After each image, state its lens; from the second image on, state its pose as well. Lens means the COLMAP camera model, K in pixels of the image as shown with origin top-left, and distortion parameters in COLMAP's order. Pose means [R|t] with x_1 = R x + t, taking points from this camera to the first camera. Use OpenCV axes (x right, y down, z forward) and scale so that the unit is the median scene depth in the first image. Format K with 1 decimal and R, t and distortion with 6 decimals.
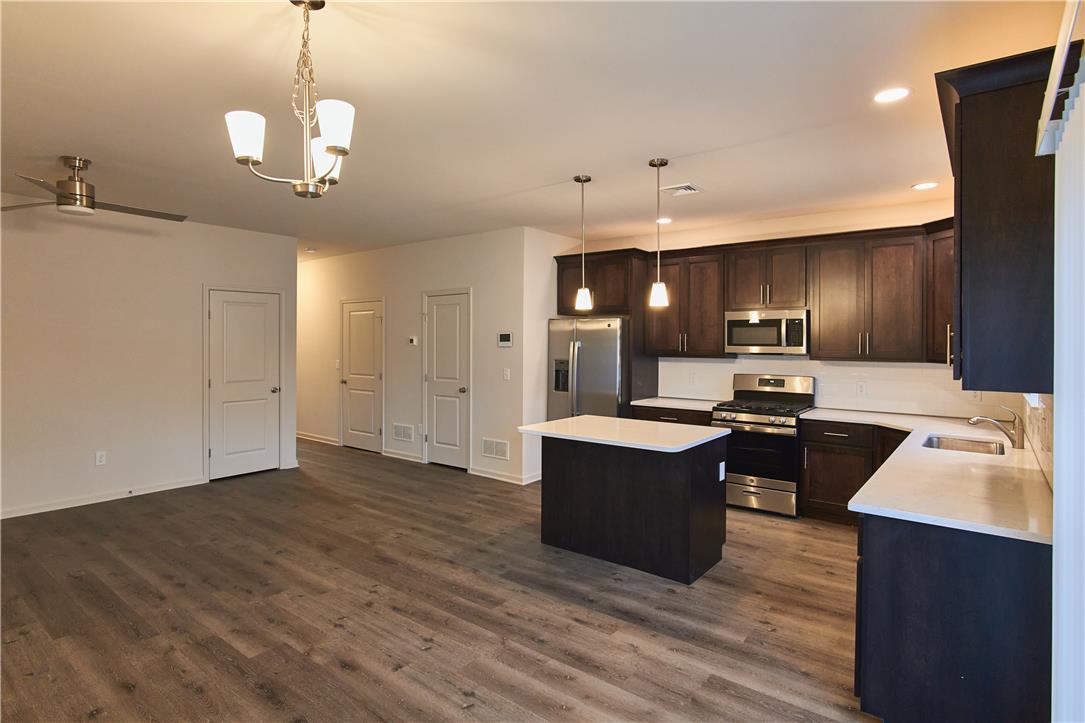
lens RADIAL K [[563.8, 0, 545.5], [0, 563.8, 342.1], [0, 0, 1]] dist [-0.019851, 0.001348]
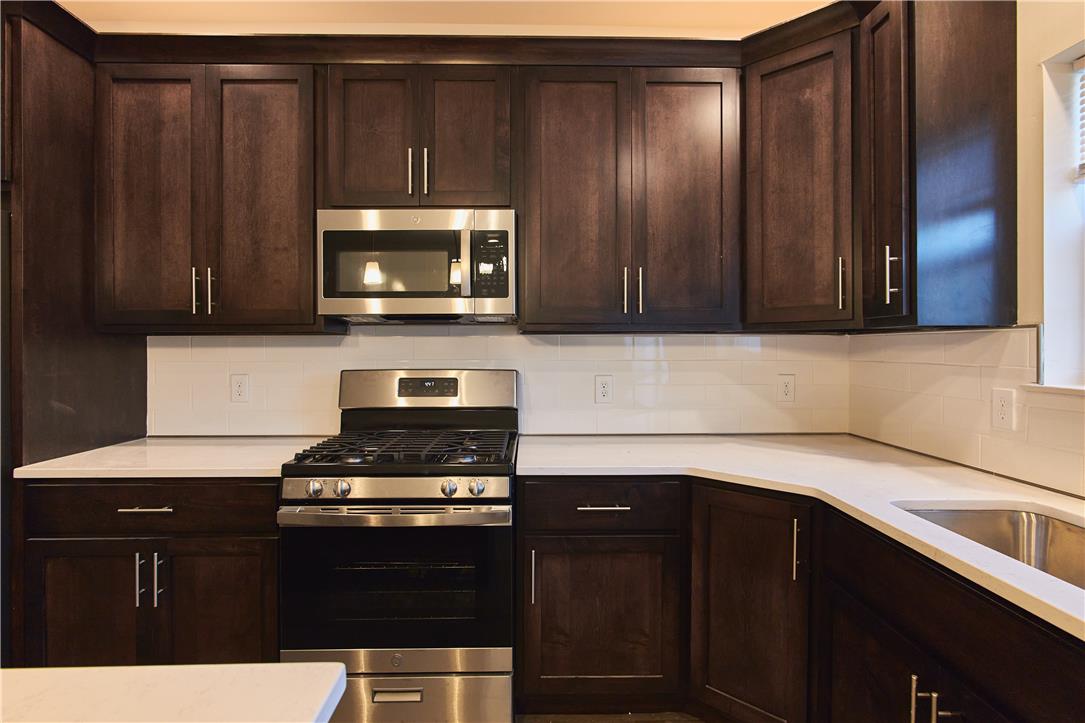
lens RADIAL K [[553.1, 0, 541.9], [0, 553.1, 350.1], [0, 0, 1]] dist [-0.010192, 0.001652]
pose [[0.775524, -0.008716, 0.631258, 0.215955], [0.005487, 0.999960, 0.007066, 0.044508], [-0.631294, -0.002016, 0.775541, 0.661605]]
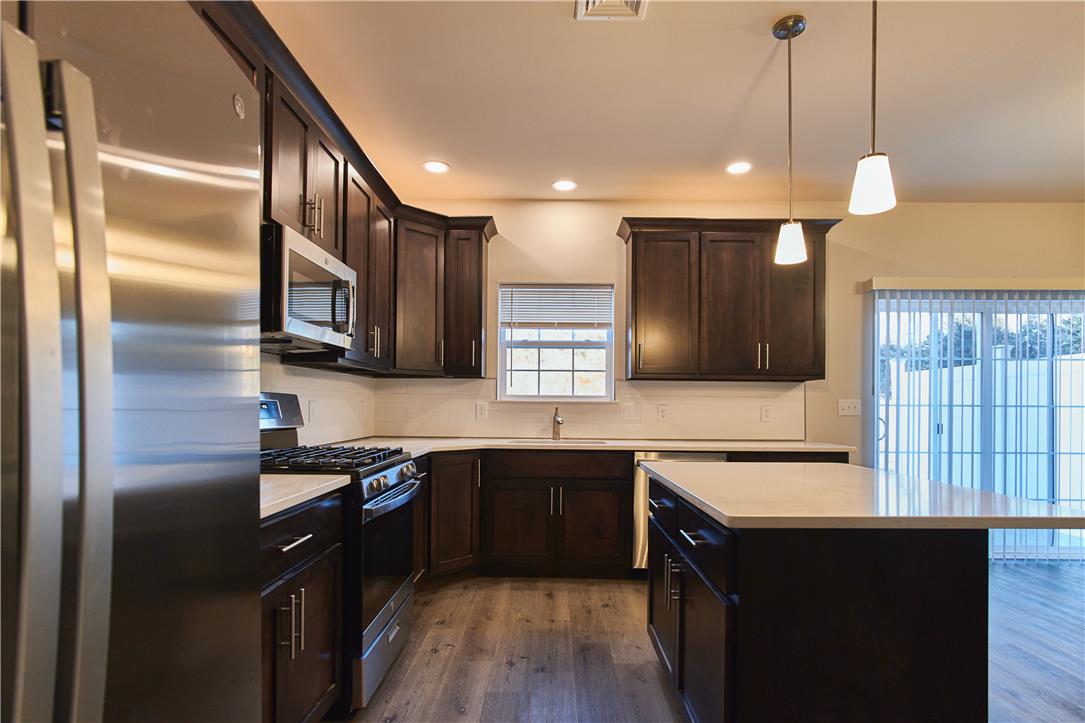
lens RADIAL K [[555.5, 0, 542.4], [0, 555.5, 402.7], [0, 0, 1]] dist [-0.007147, 0.000680]
pose [[-0.602659, -0.006831, 0.797970, -0.090136], [-0.009446, 0.999954, 0.001427, 0.069715], [-0.797943, -0.006677, -0.602696, 1.181481]]
